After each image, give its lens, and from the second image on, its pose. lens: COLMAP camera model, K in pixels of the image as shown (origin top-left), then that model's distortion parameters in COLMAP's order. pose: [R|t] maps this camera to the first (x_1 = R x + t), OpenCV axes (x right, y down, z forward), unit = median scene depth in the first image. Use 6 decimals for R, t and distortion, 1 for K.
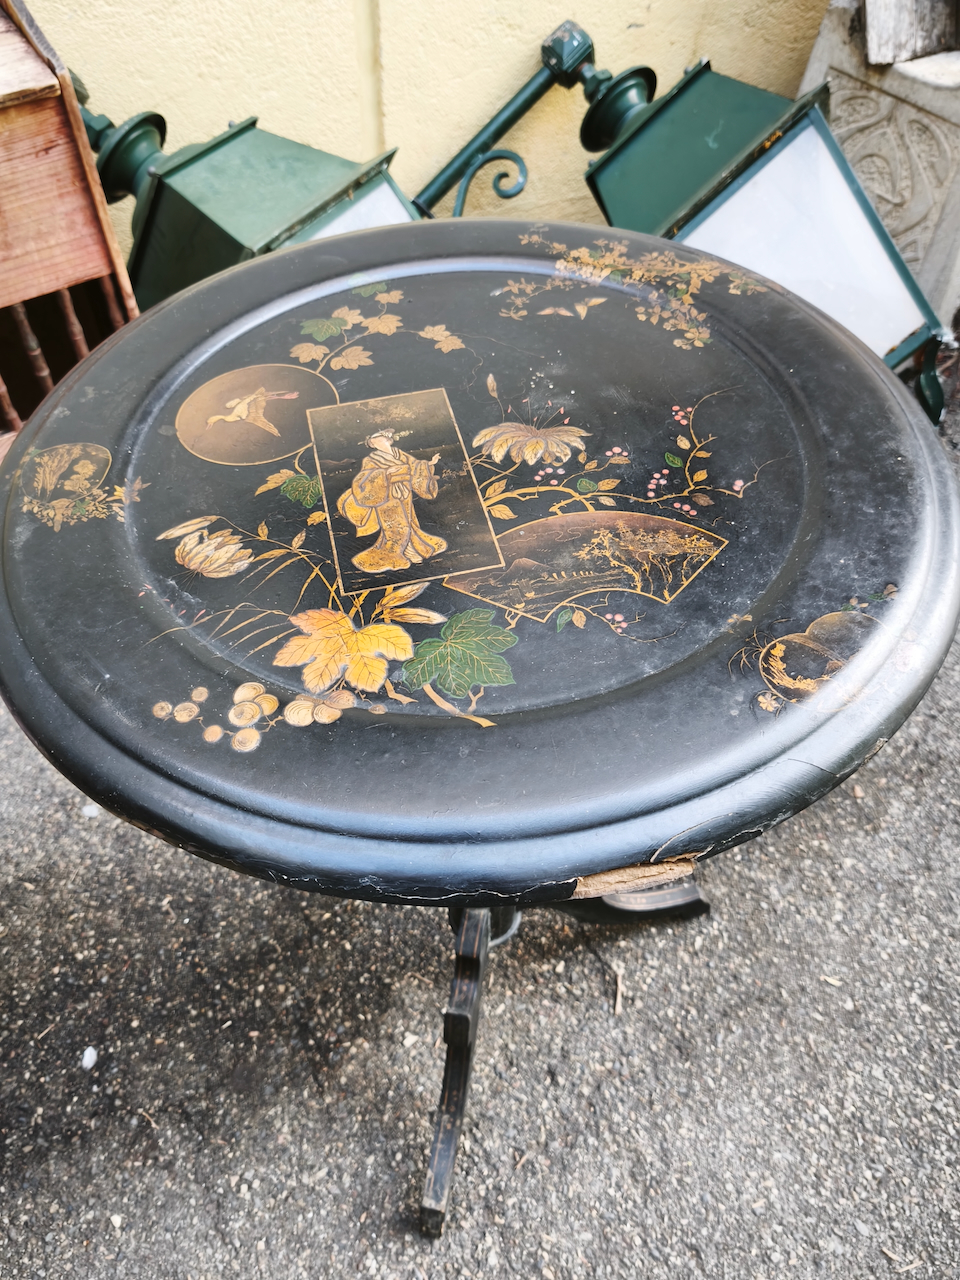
lens RADIAL K [[1037.1, 0, 490.7], [0, 1037.1, 636.5], [0, 0, 1]] dist [0.050182, -0.045925]
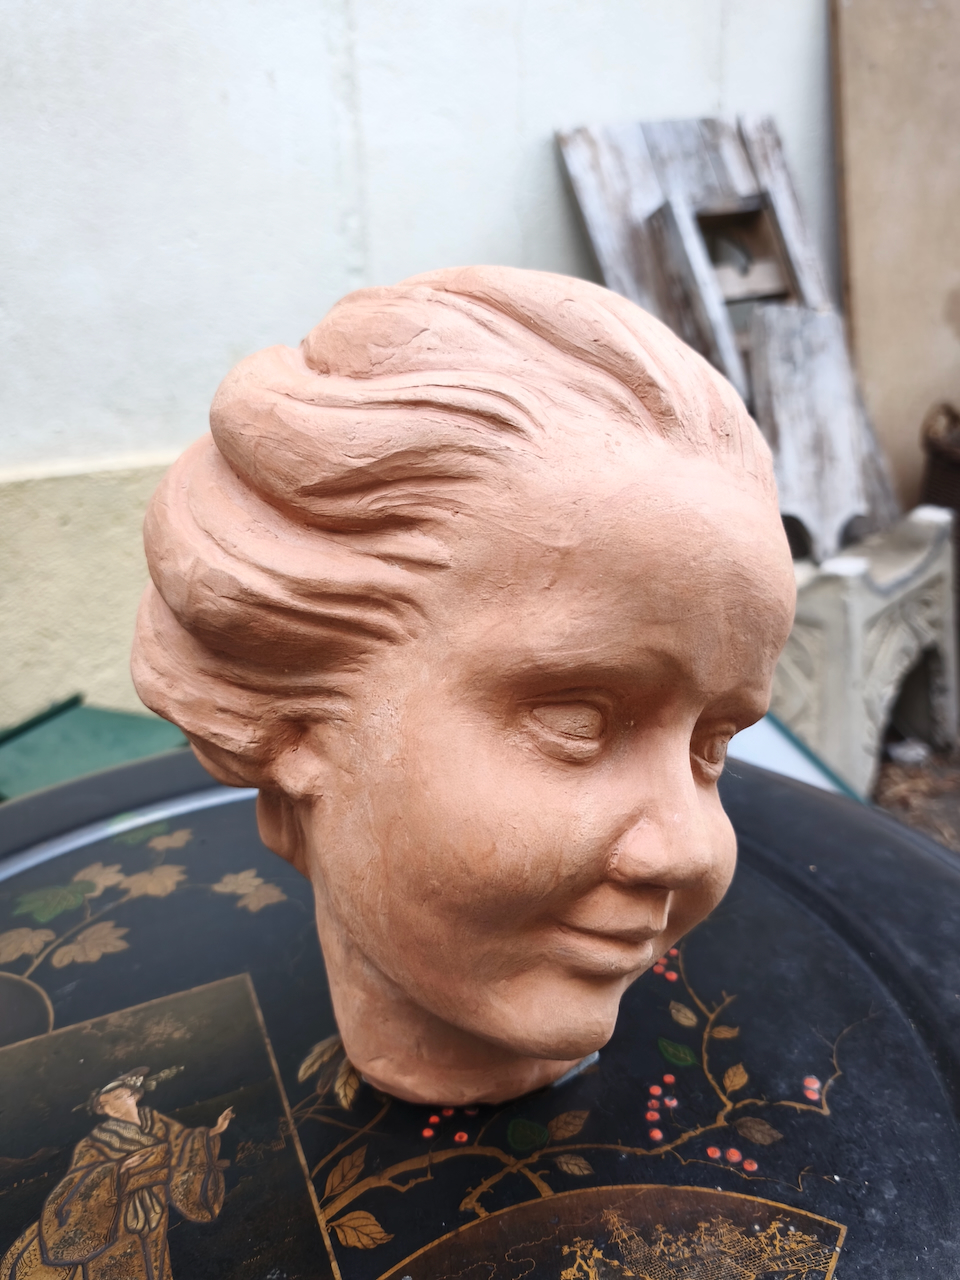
lens RADIAL K [[1037.1, 0, 479.3], [0, 1037.1, 633.4], [0, 0, 1]] dist [0.050182, -0.045925]
pose [[0.987491, -0.100425, 0.121560, 0.032054], [0.147782, 0.858272, -0.491457, -0.106399], [-0.054977, 0.503274, 0.862376, 0.437446]]
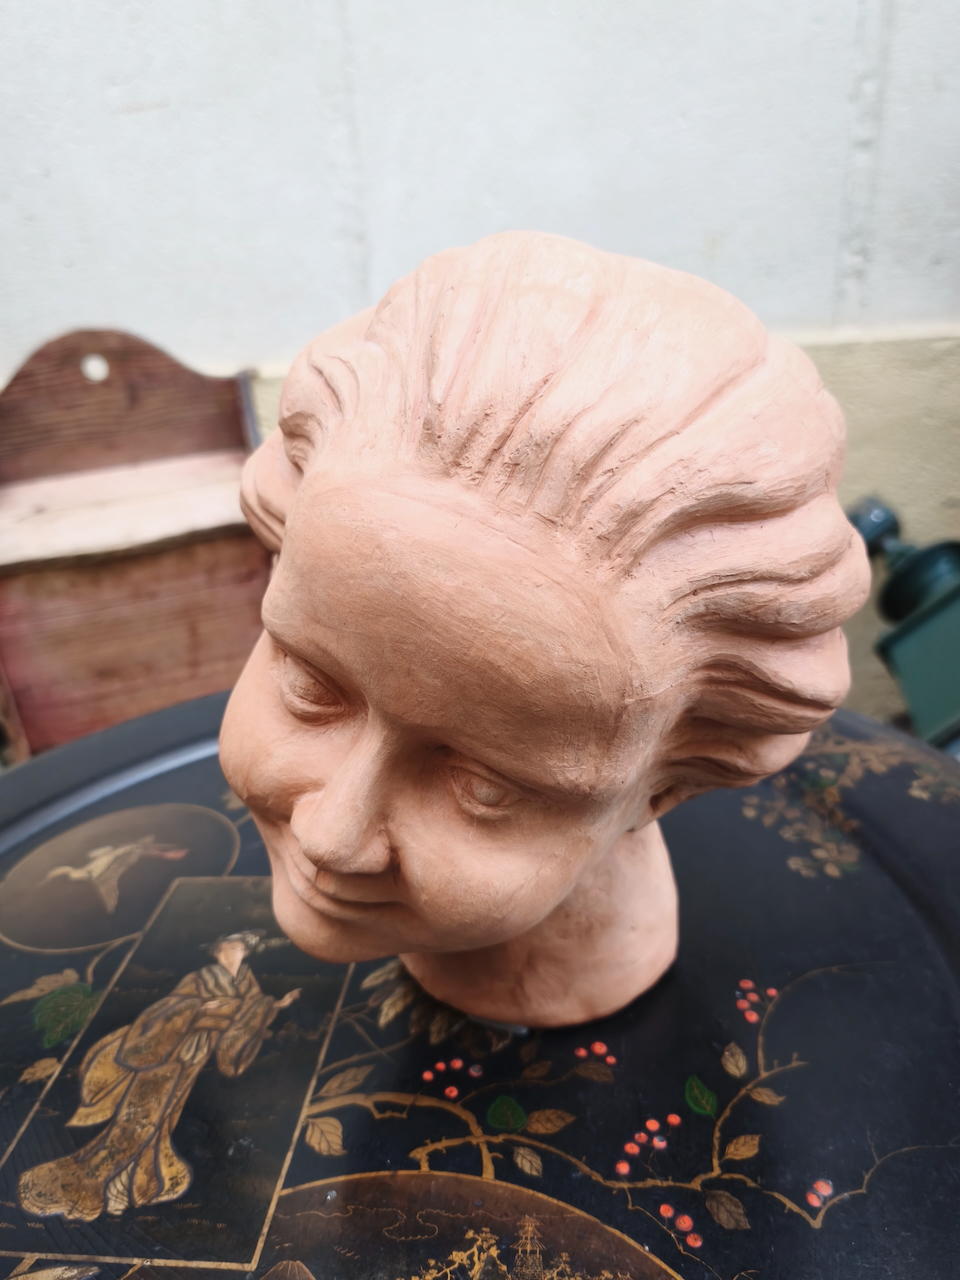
lens RADIAL K [[1037.1, 0, 480.1], [0, 1037.1, 634.8], [0, 0, 1]] dist [0.050182, -0.045925]
pose [[0.932306, 0.075049, -0.353798, 0.241056], [-0.214182, 0.902818, -0.372889, -0.161304], [0.291430, 0.423423, 0.857777, 0.448456]]
